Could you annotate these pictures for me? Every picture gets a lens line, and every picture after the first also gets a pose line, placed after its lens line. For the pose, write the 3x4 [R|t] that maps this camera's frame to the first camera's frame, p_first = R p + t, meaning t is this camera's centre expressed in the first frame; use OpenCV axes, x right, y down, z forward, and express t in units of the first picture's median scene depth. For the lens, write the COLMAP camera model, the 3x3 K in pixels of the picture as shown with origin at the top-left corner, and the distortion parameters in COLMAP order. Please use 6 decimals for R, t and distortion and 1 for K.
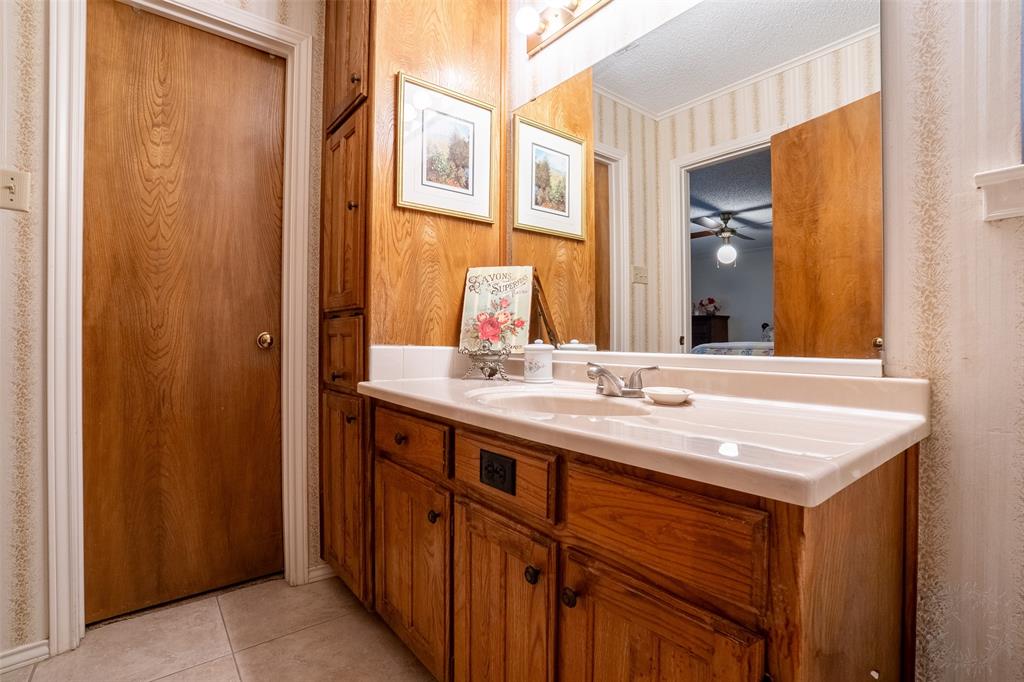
lens RADIAL K [[477.7, 0, 515.5], [0, 477.7, 336.9], [0, 0, 1]] dist [-0.072032, 0.029359]
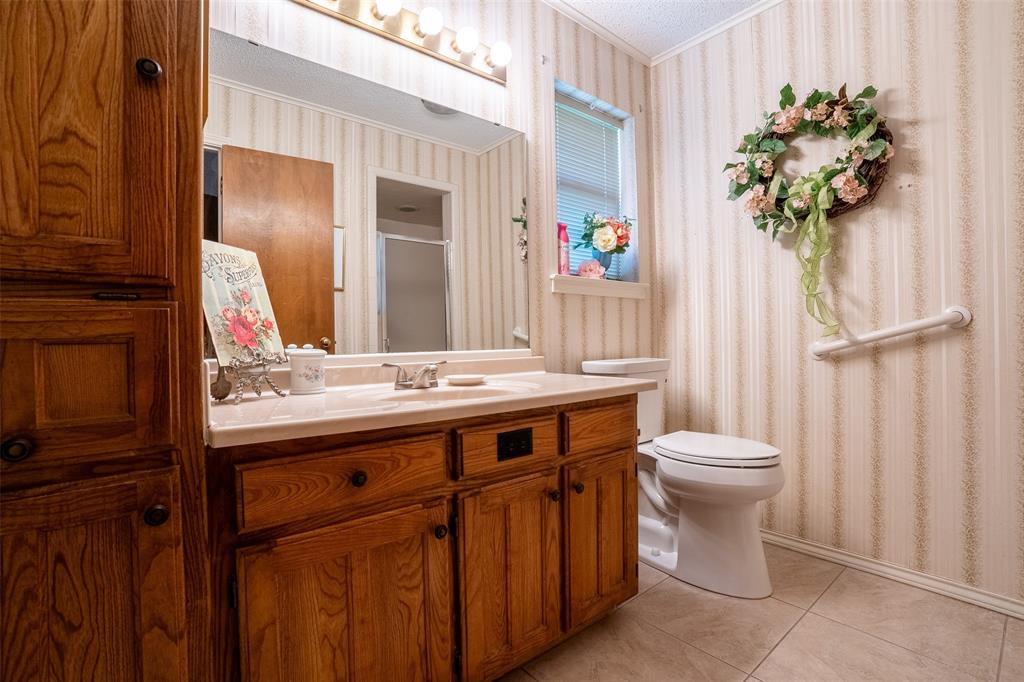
lens RADIAL K [[477.7, 0, 515.5], [0, 477.7, 336.9], [0, 0, 1]] dist [-0.072032, 0.029359]
pose [[-0.024256, -0.003046, 0.999701, -1.052828], [0.009696, 0.999948, 0.003282, -0.008678], [-0.999659, 0.009773, -0.024225, 0.818564]]
